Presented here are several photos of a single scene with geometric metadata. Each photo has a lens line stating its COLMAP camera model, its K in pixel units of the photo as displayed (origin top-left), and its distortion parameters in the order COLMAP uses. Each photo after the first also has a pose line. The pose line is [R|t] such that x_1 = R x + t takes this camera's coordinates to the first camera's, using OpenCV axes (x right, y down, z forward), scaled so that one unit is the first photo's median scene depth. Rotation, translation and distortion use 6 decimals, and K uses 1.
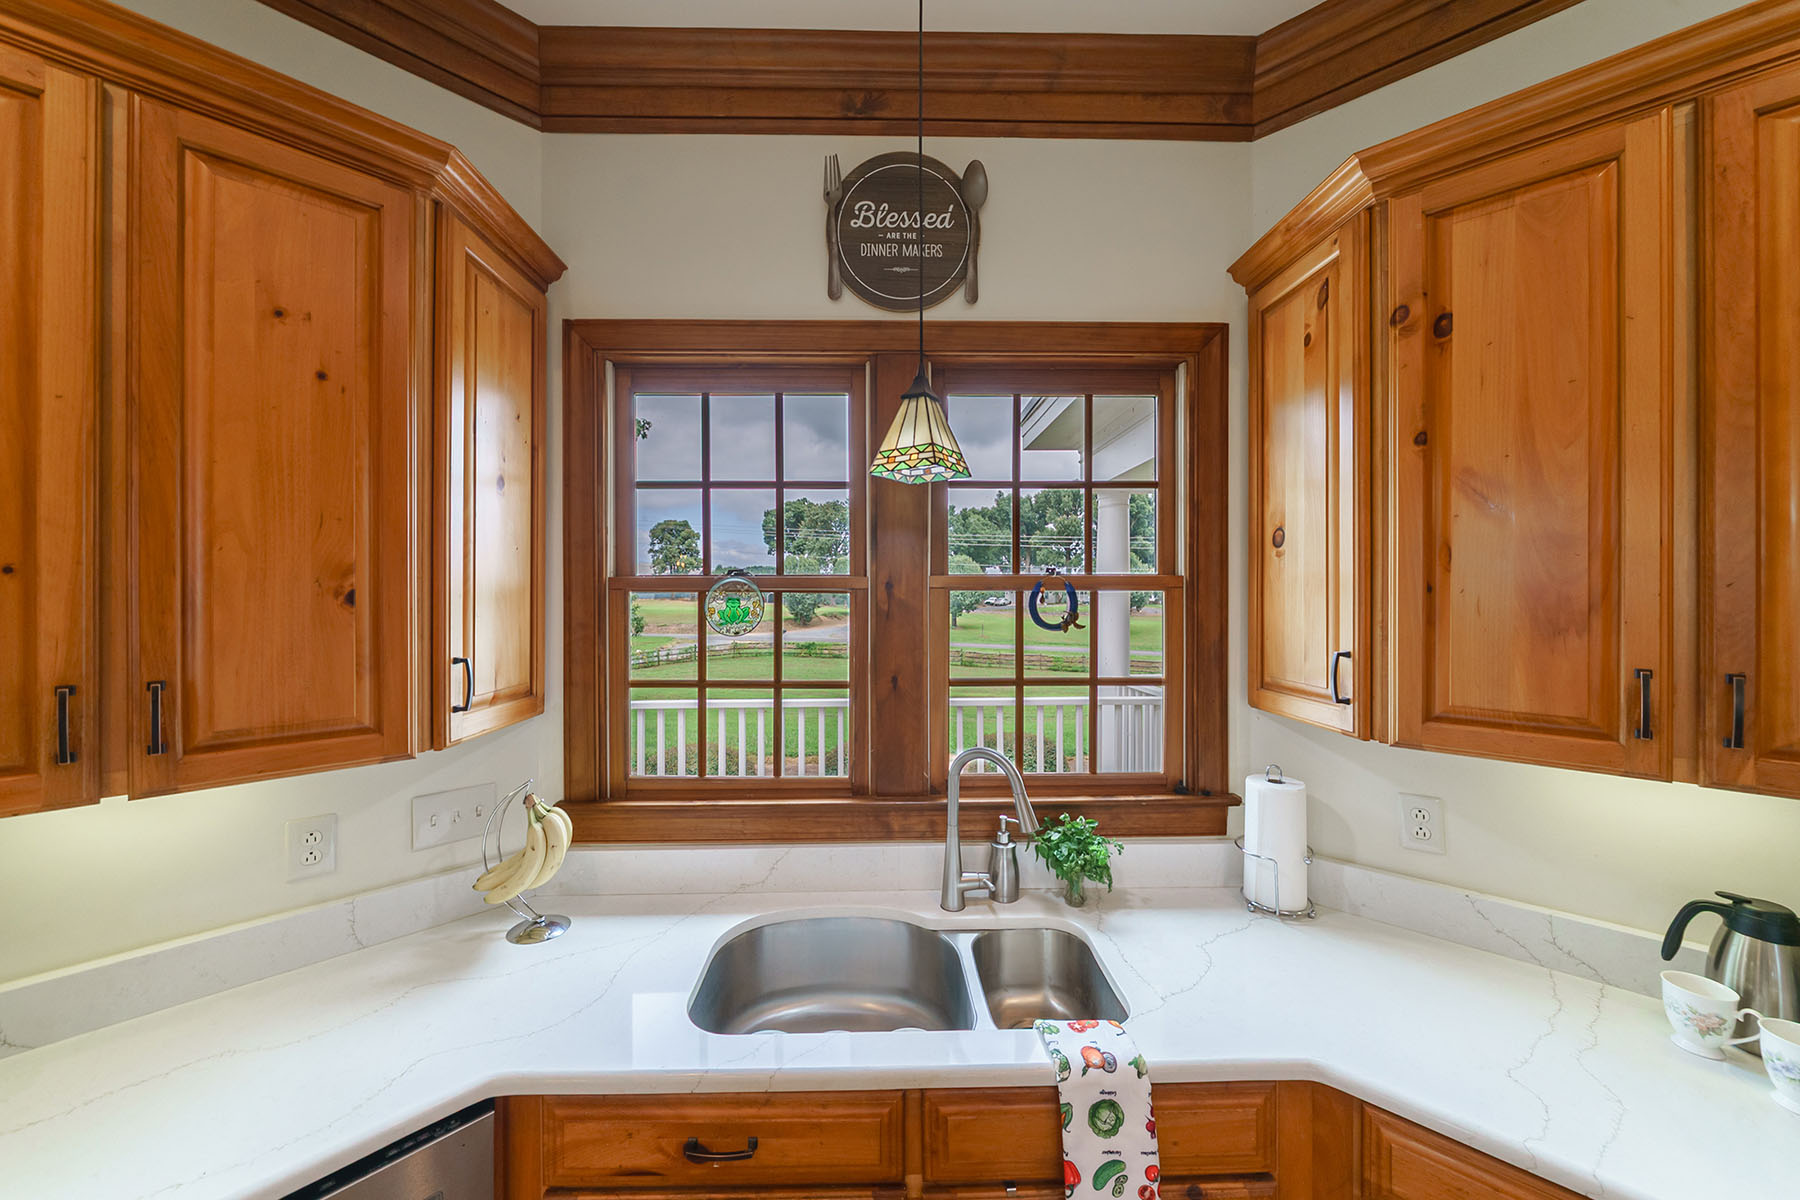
lens RADIAL K [[653.5, 0, 891.1], [0, 653.5, 595.5], [0, 0, 1]] dist [-0.004417, -0.000837]
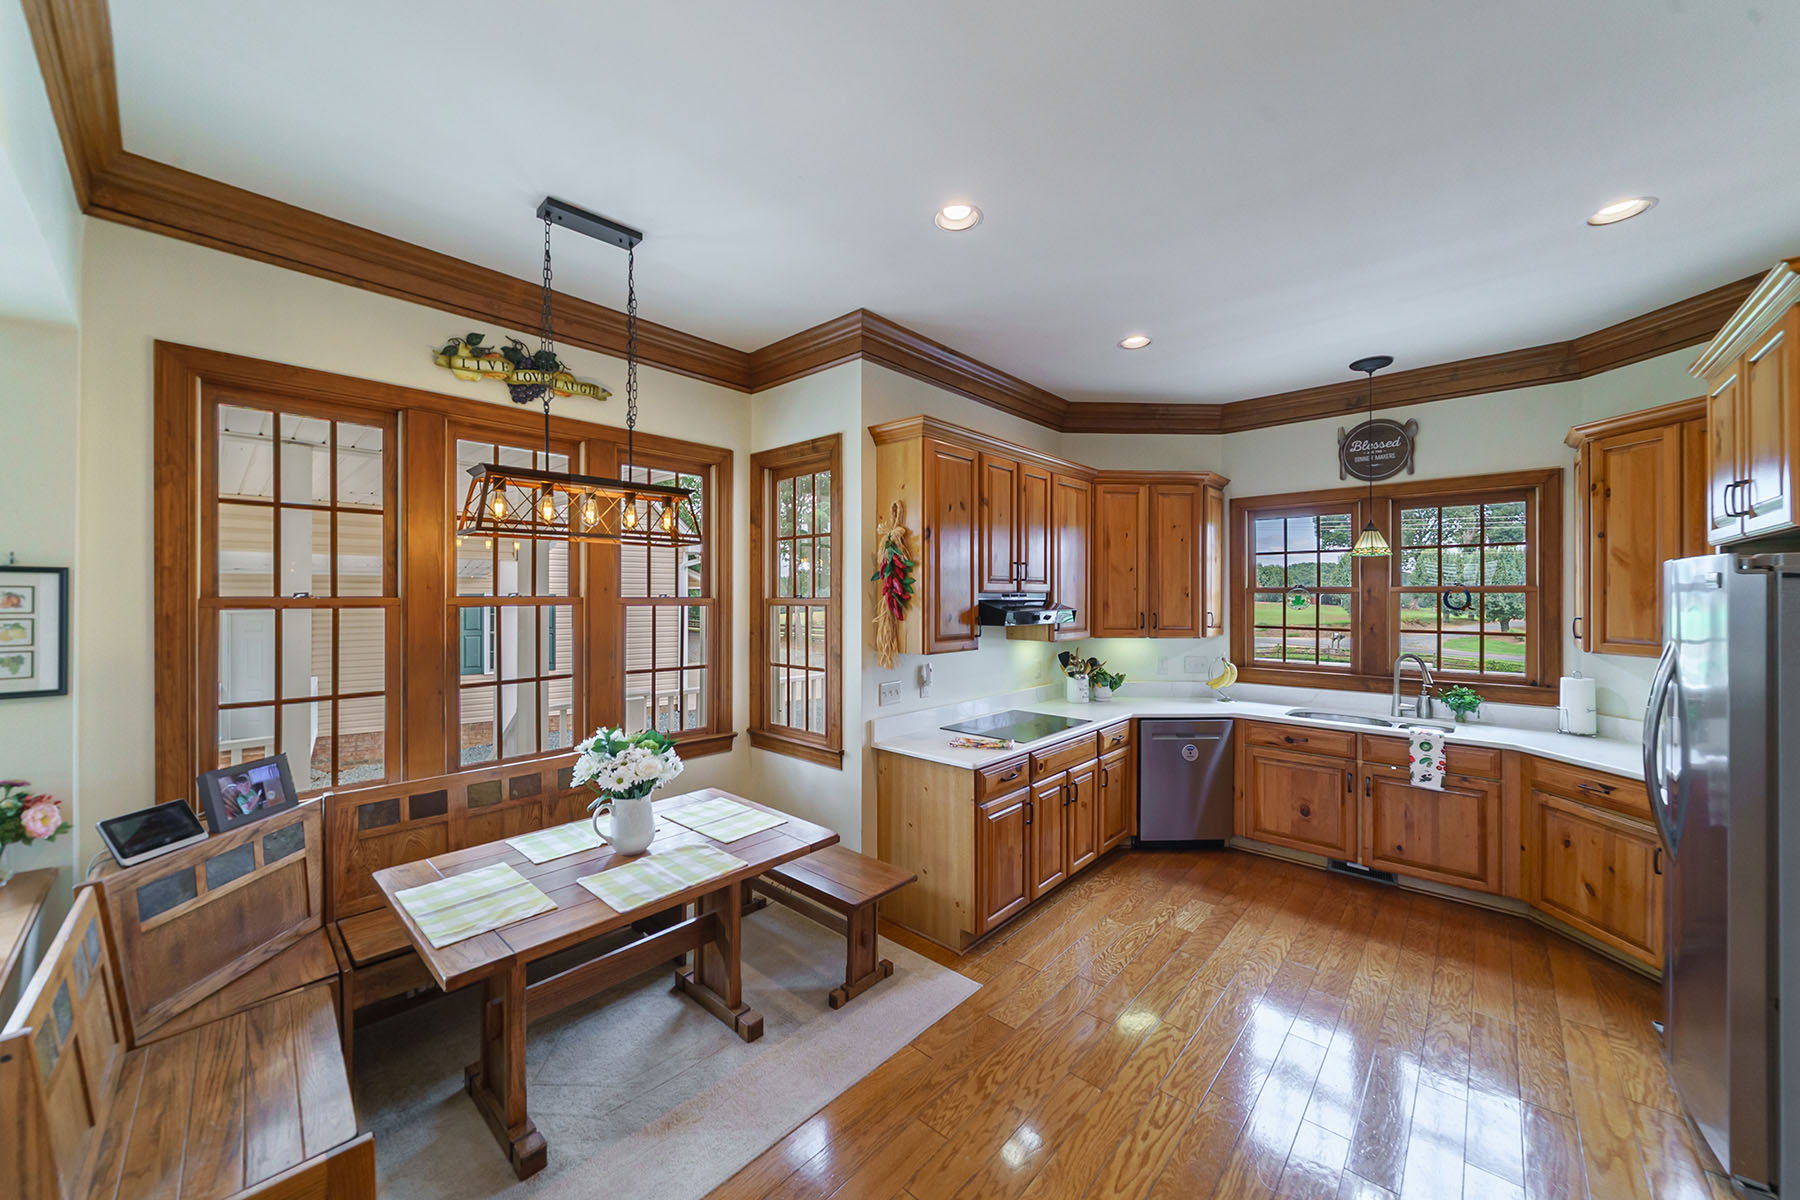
lens RADIAL K [[653.5, 0, 884.9], [0, 653.5, 593.7], [0, 0, 1]] dist [-0.004417, -0.000837]
pose [[0.716036, 0.000155, -0.698064, 0.416876], [-0.003203, 0.999990, -0.003063, 0.008901], [0.698057, 0.004429, 0.716029, -2.111843]]
